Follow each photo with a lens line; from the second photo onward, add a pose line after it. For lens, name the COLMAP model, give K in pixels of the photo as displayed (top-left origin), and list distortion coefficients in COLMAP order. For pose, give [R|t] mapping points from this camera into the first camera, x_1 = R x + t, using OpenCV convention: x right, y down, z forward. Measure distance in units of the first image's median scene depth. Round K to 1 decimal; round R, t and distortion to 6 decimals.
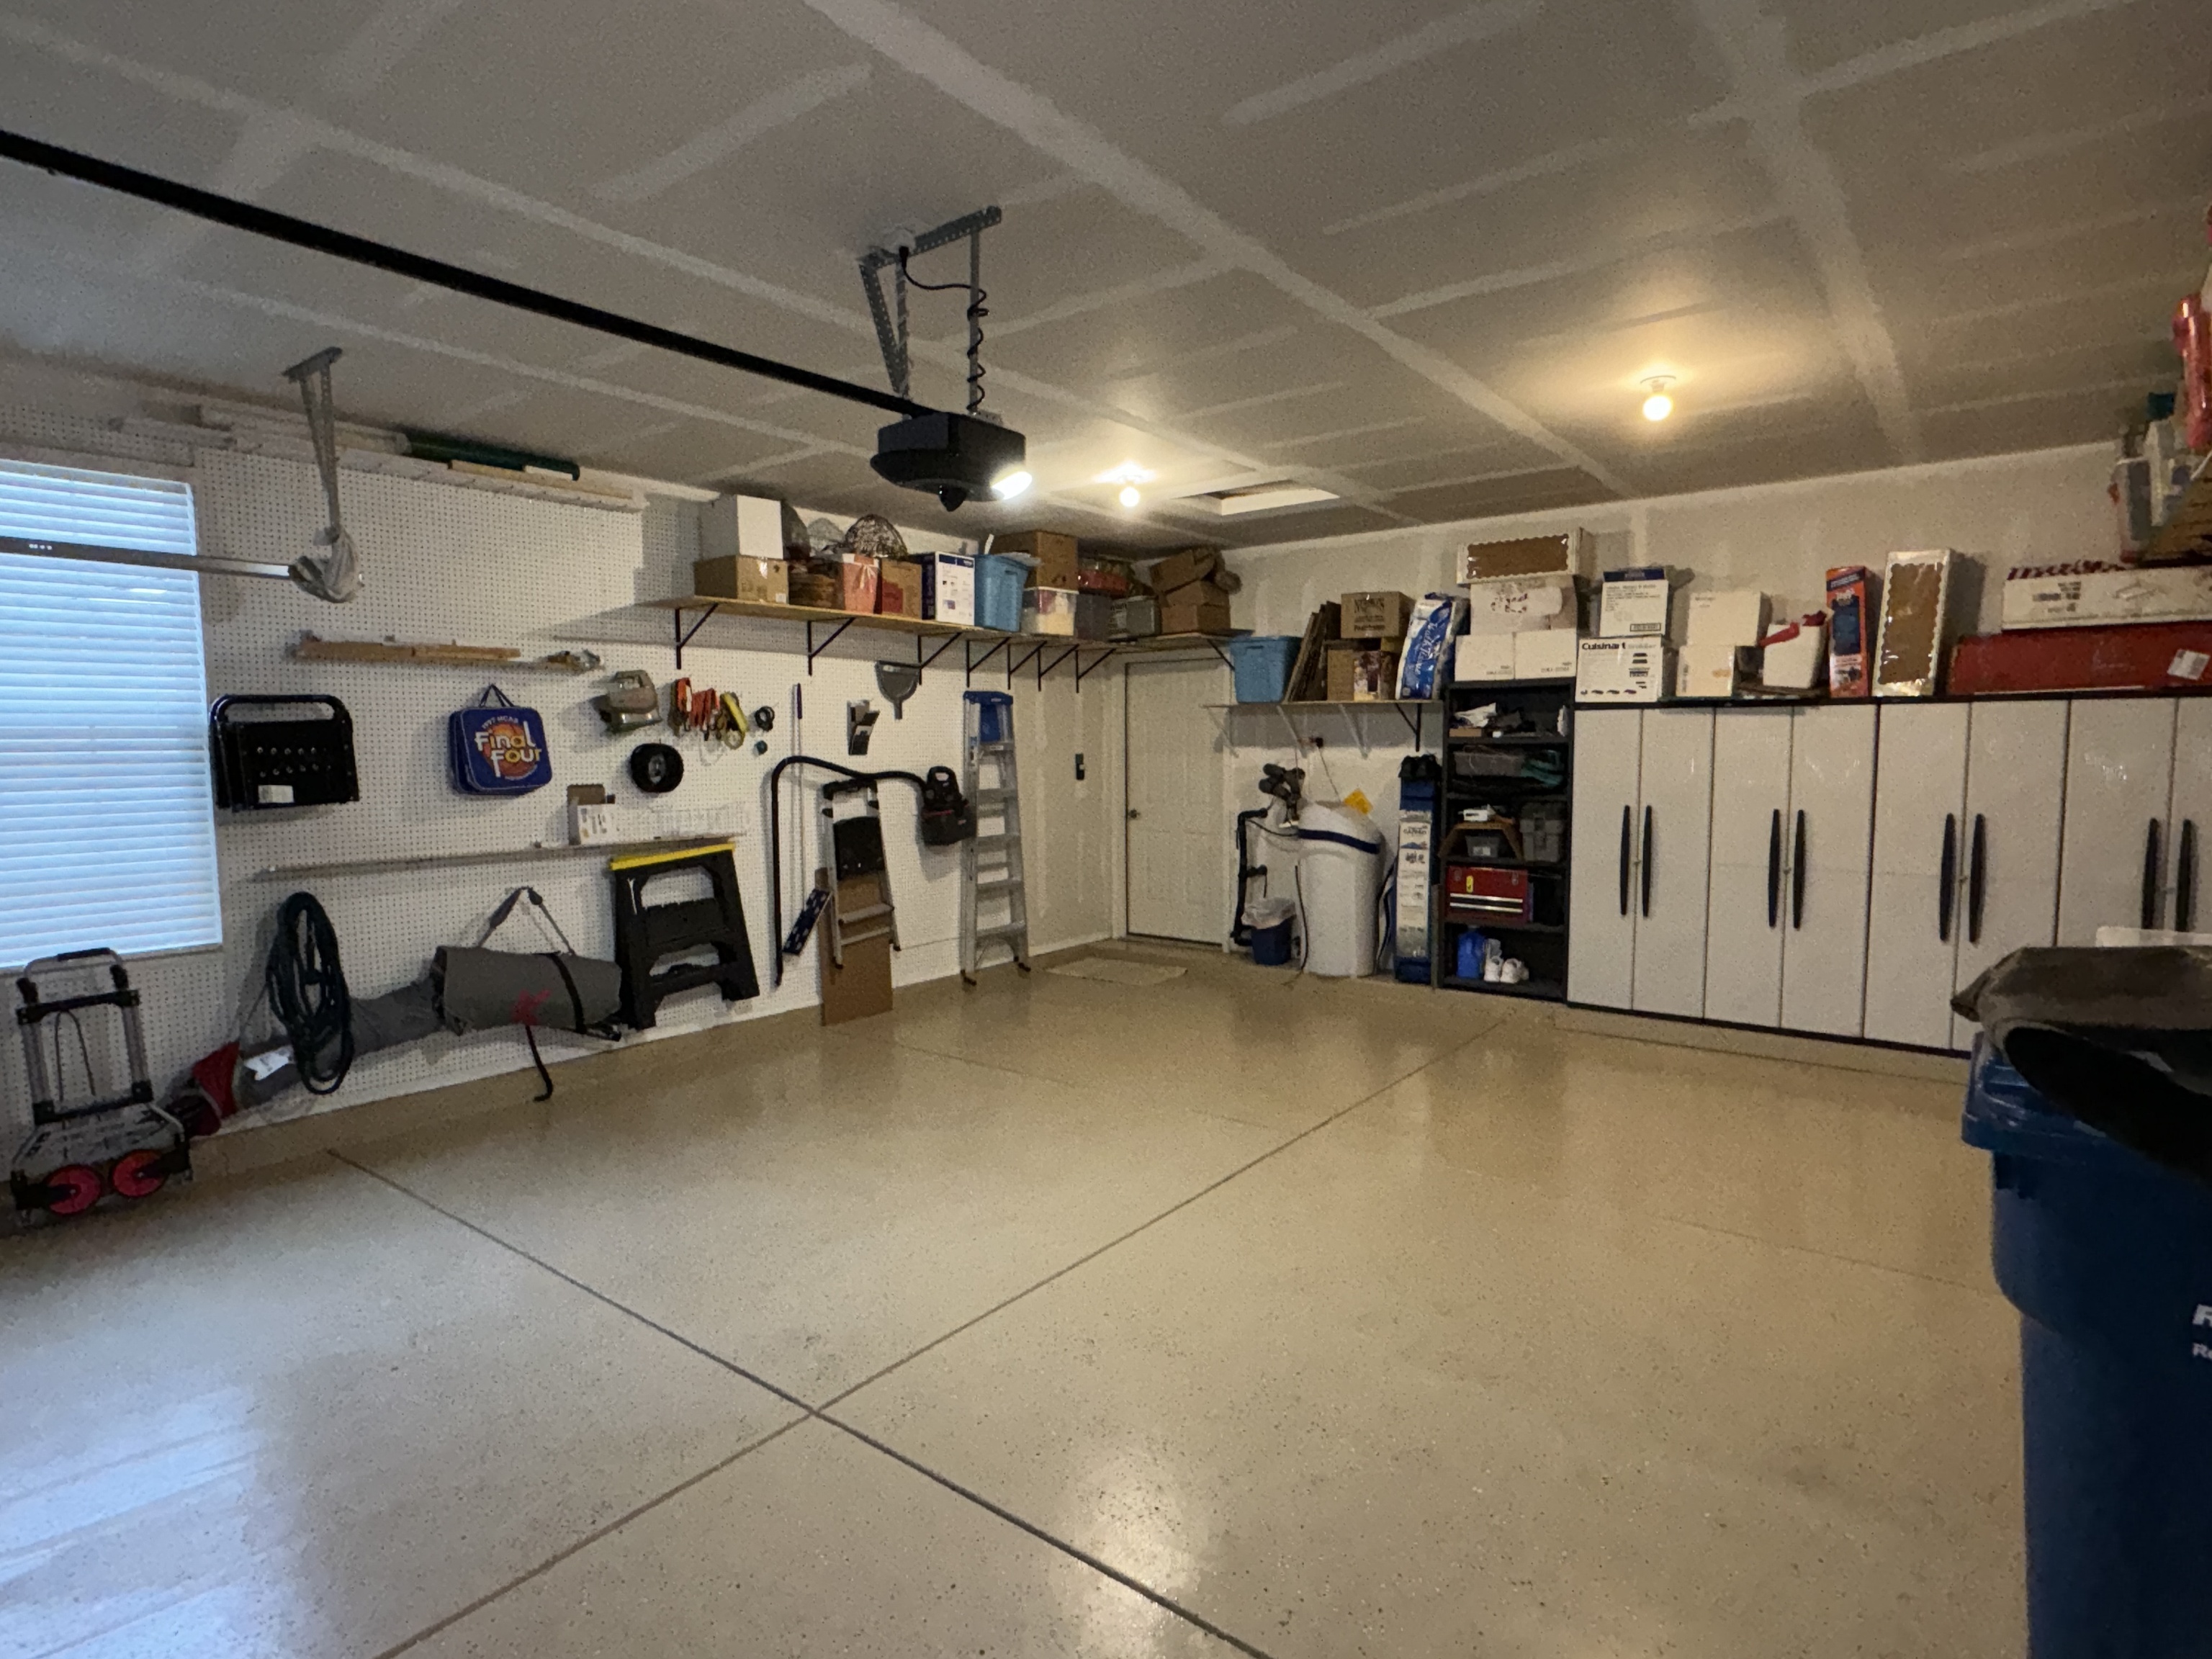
lens RADIAL K [[1174.9, 0, 1106.0], [0, 1174.9, 829.5], [0, 0, 1]] dist [0.001538, 0.000014]
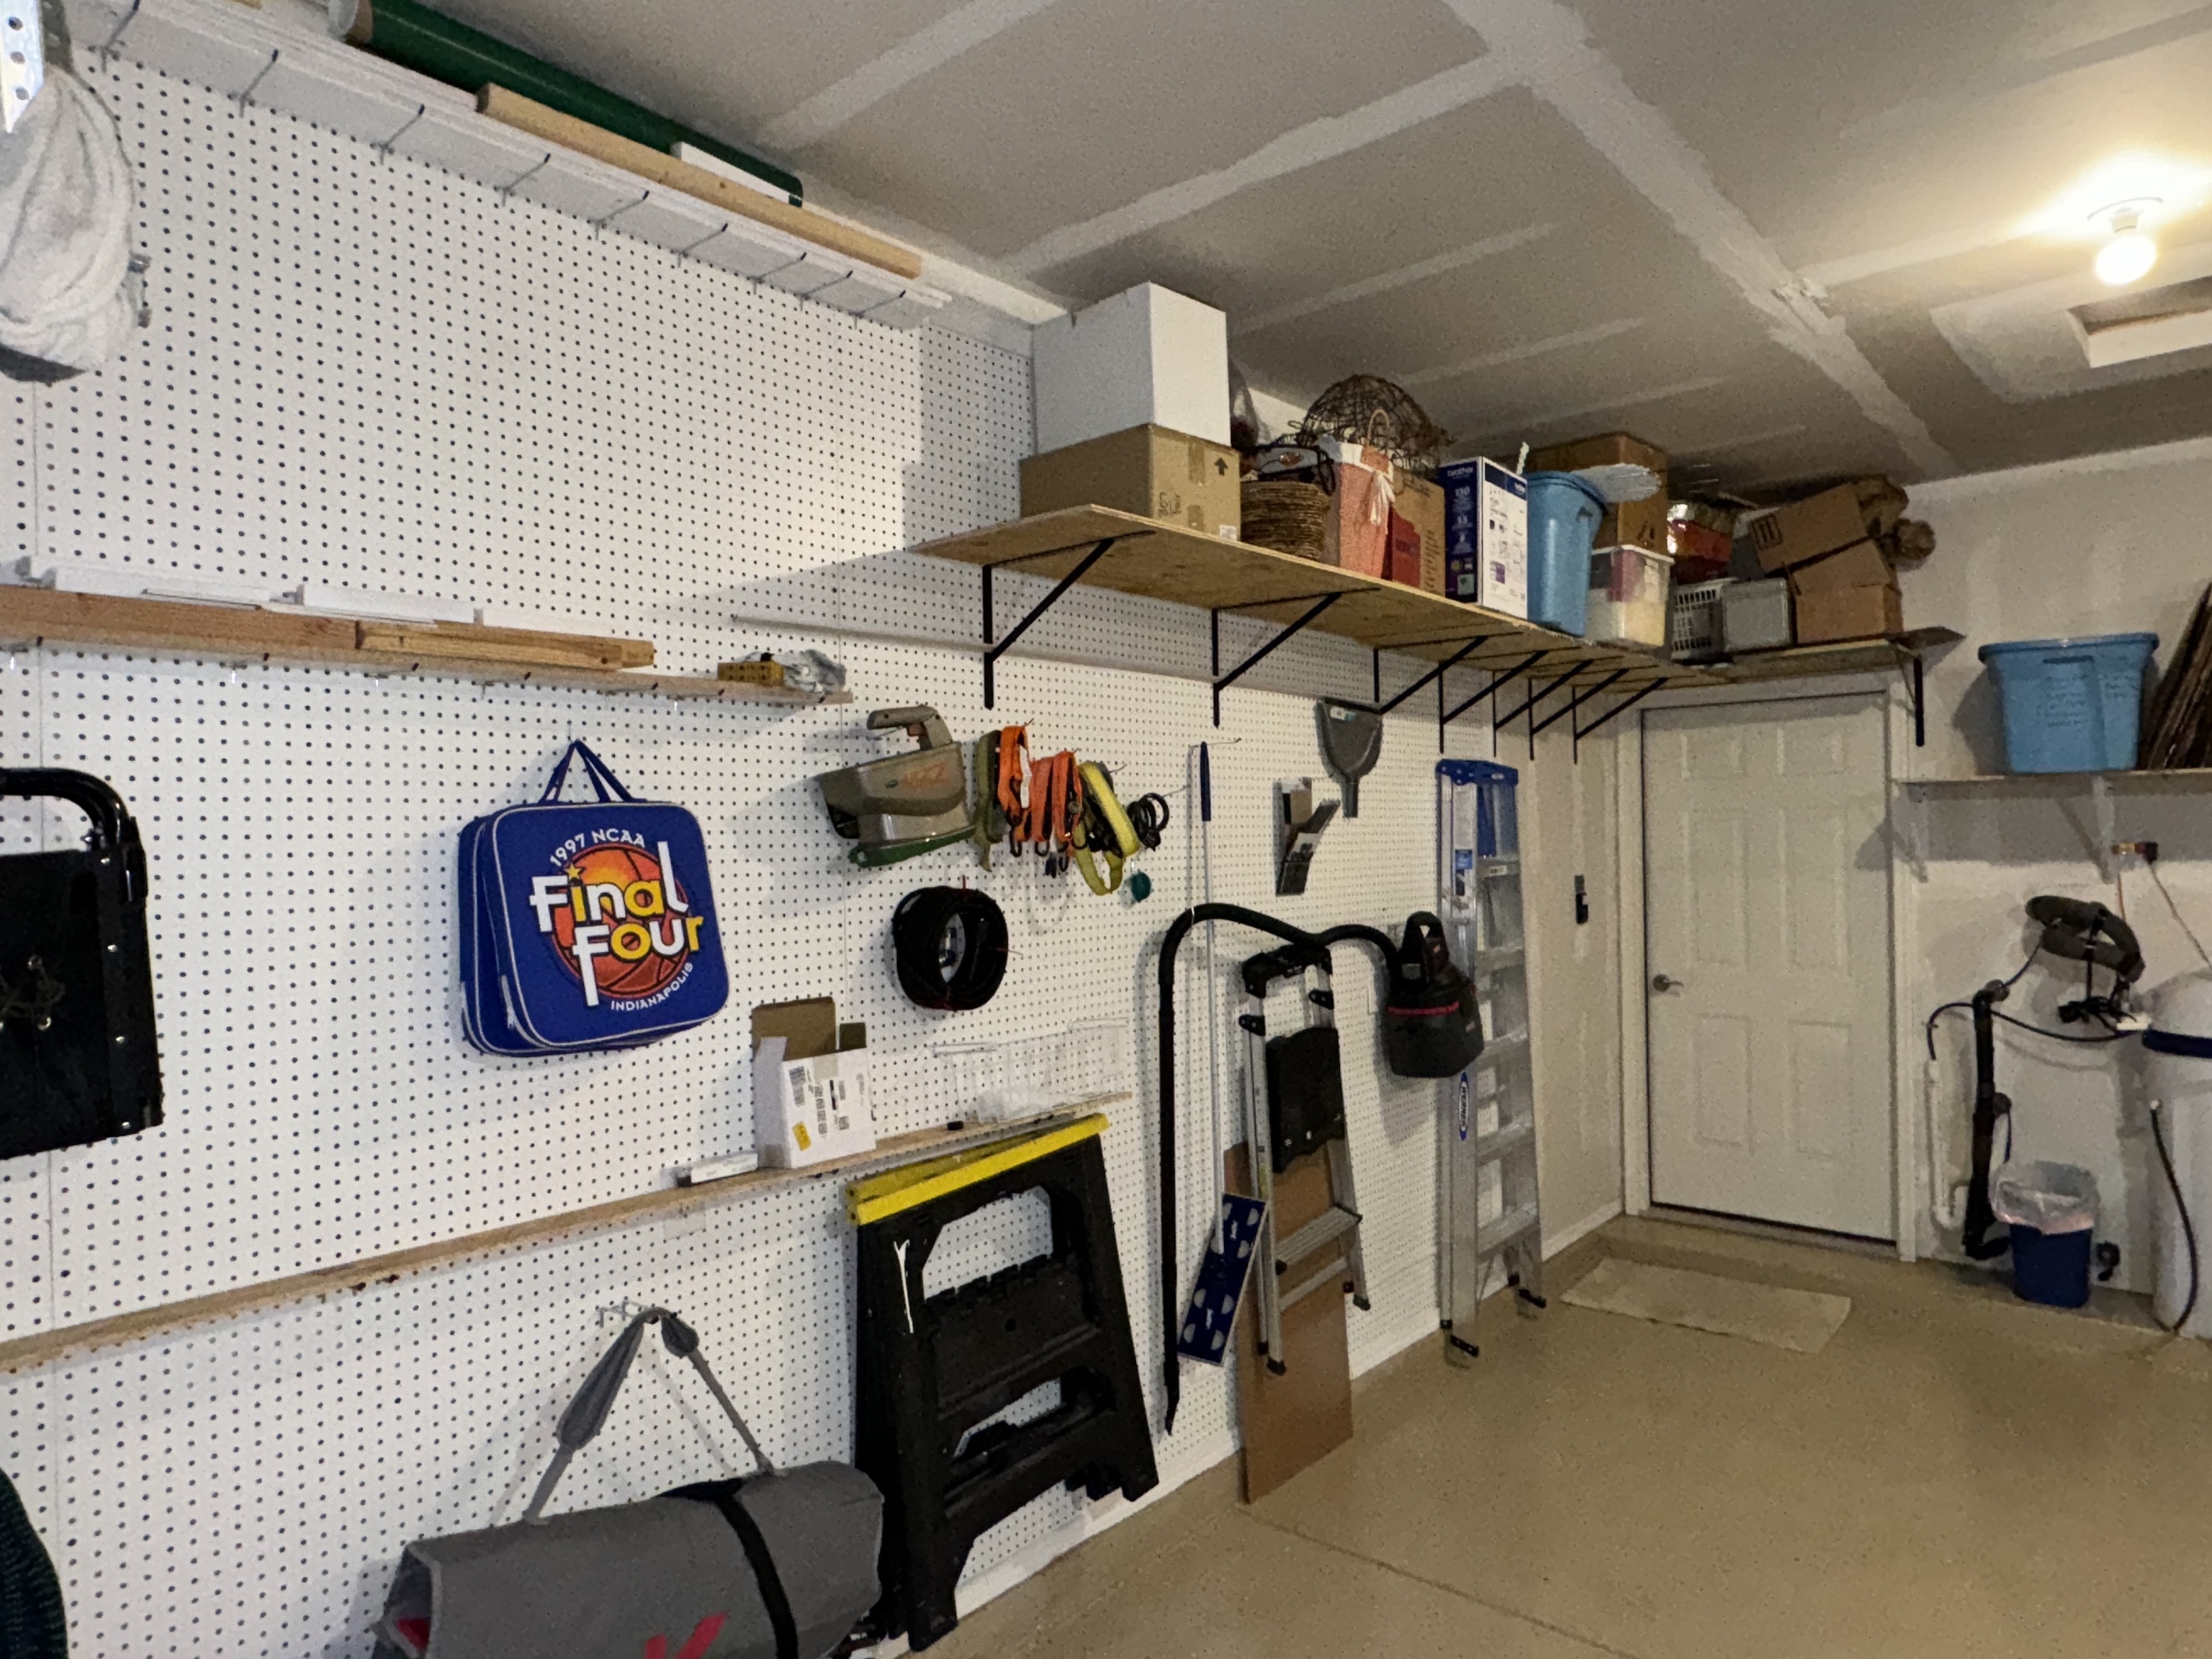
lens RADIAL K [[1347.8, 0, 1095.8], [0, 1347.8, 835.8], [0, 0, 1]] dist [-0.002340, 0.000902]
pose [[0.998183, -0.012723, -0.058891, -0.281439], [0.008303, 0.997172, -0.074699, -0.051547], [0.059675, 0.074074, 0.995466, 0.498044]]
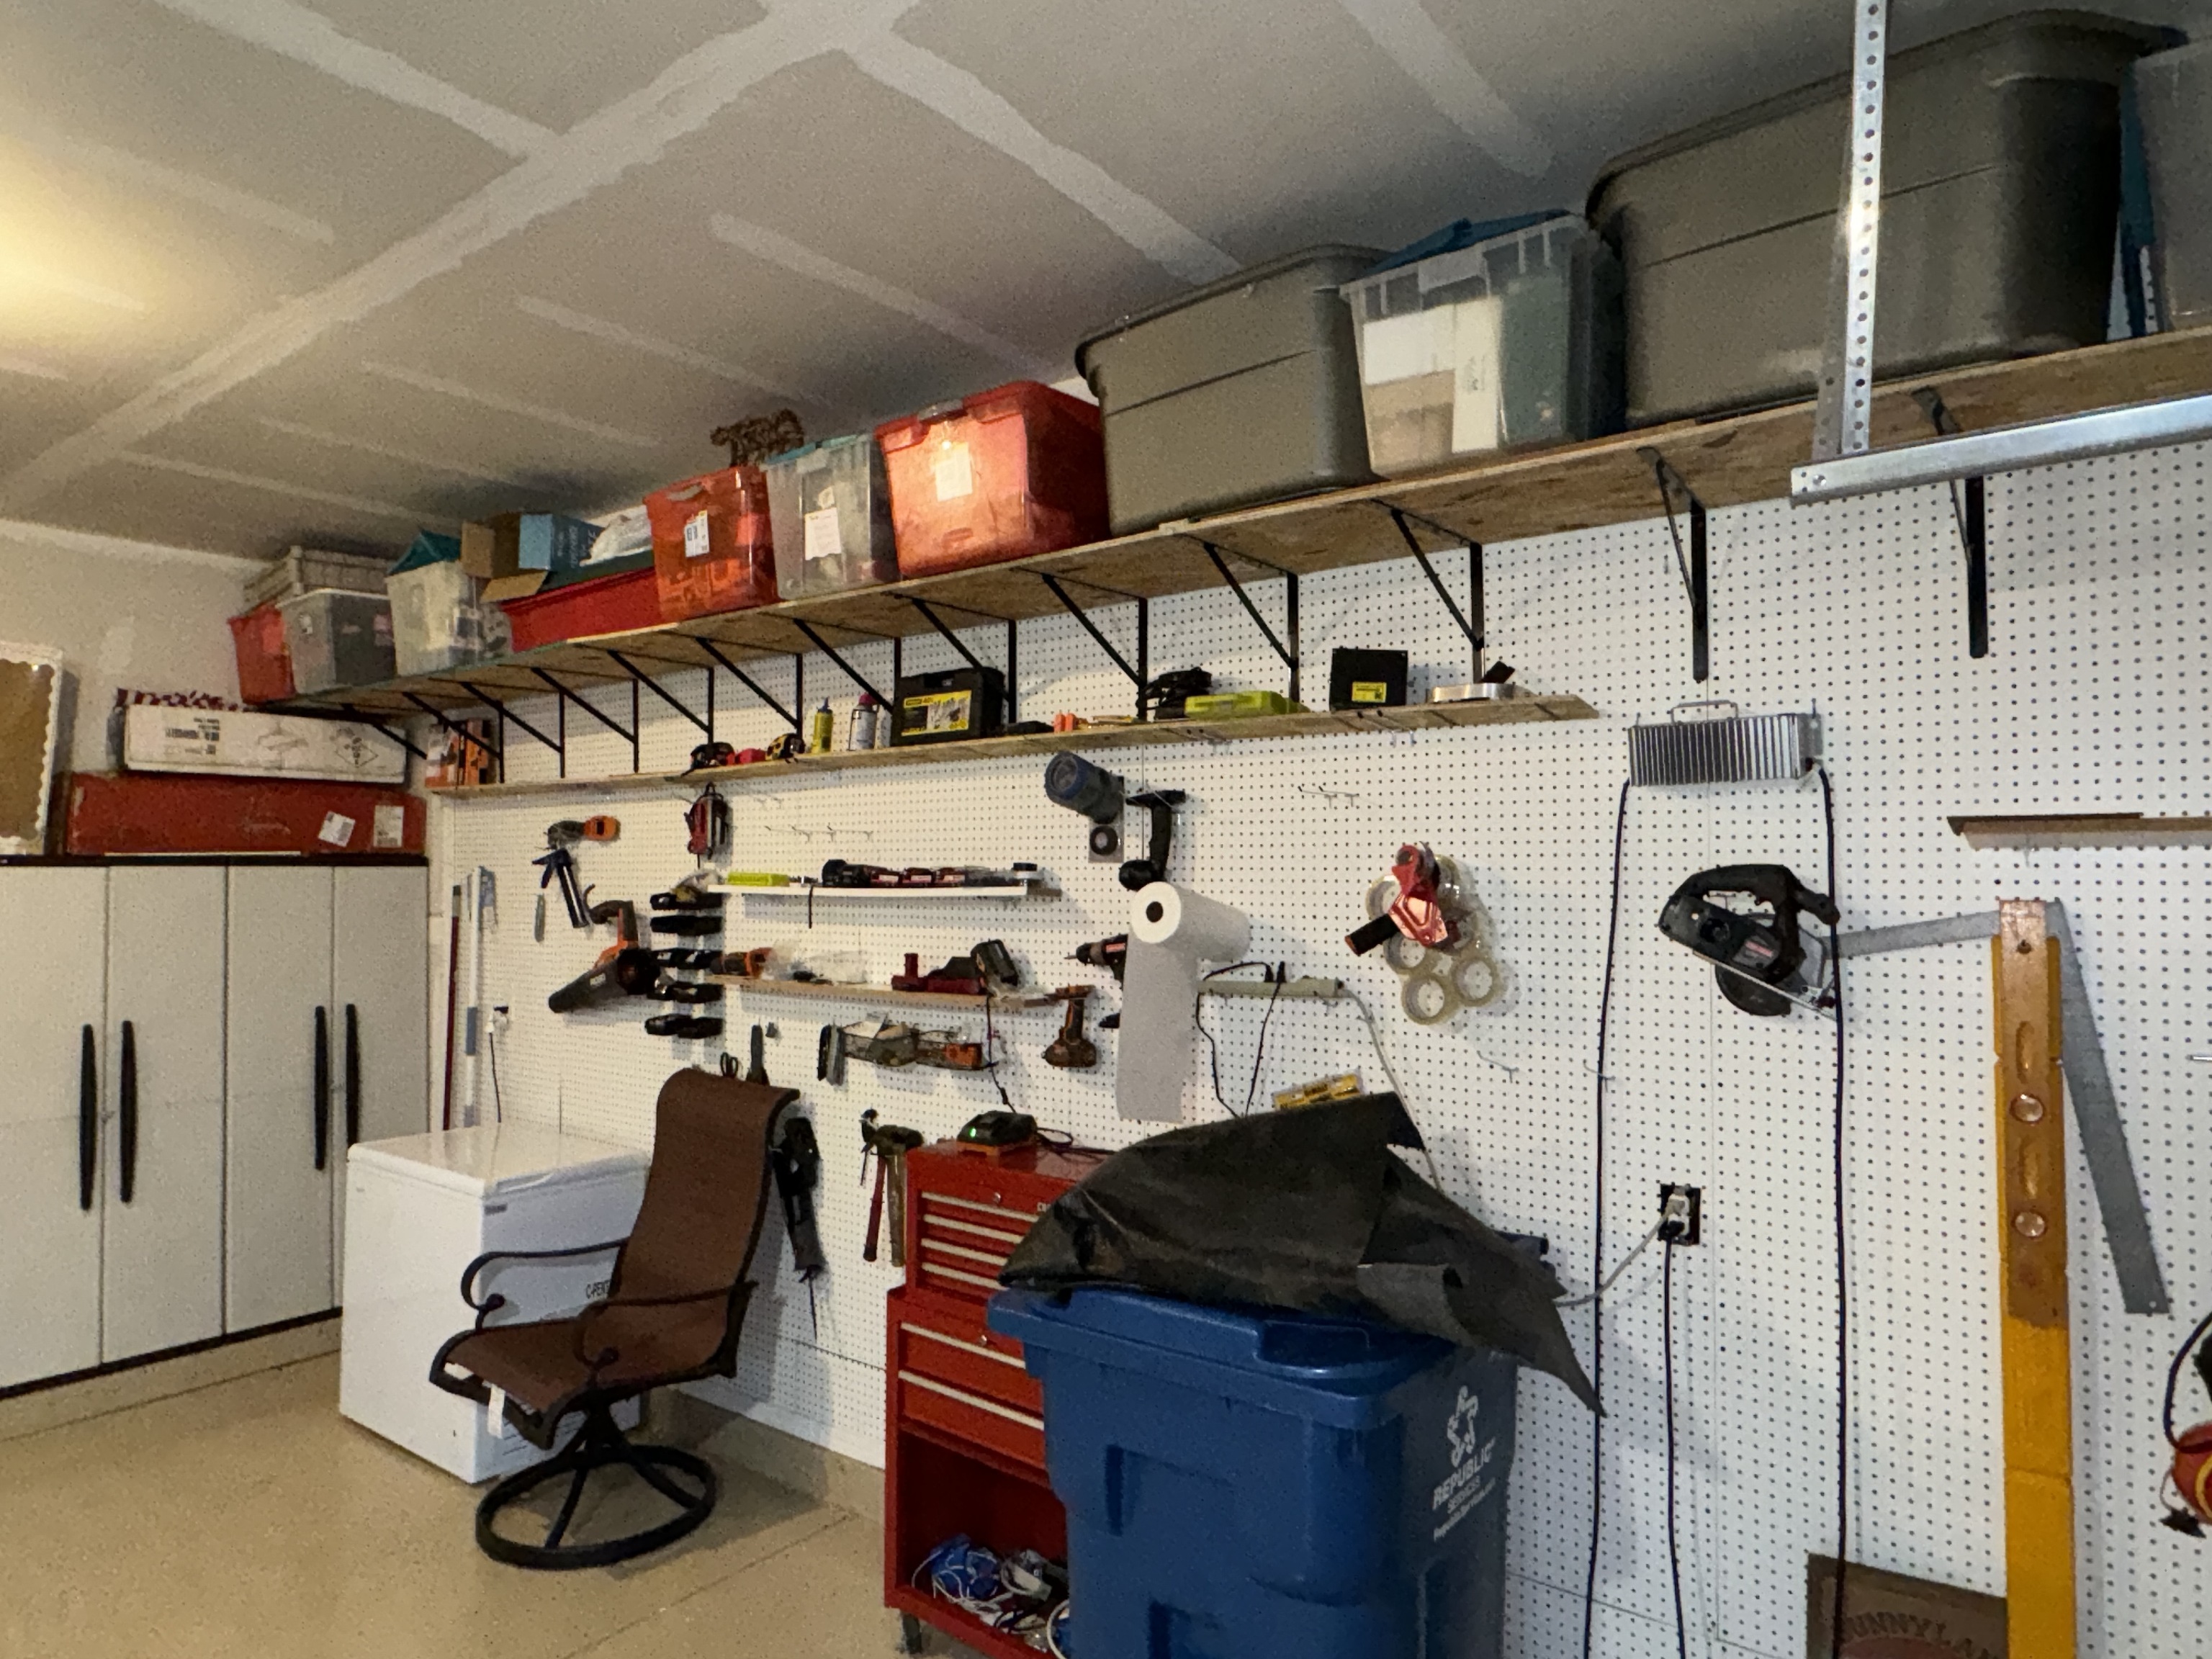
lens RADIAL K [[1347.8, 0, 1095.8], [0, 1347.8, 835.8], [0, 0, 1]] dist [-0.002340, 0.000902]
pose [[-0.003974, 0.034260, 0.999405, -0.076073], [0.080407, 0.996188, -0.033830, -0.042650], [-0.996754, 0.080225, -0.006714, 0.340006]]
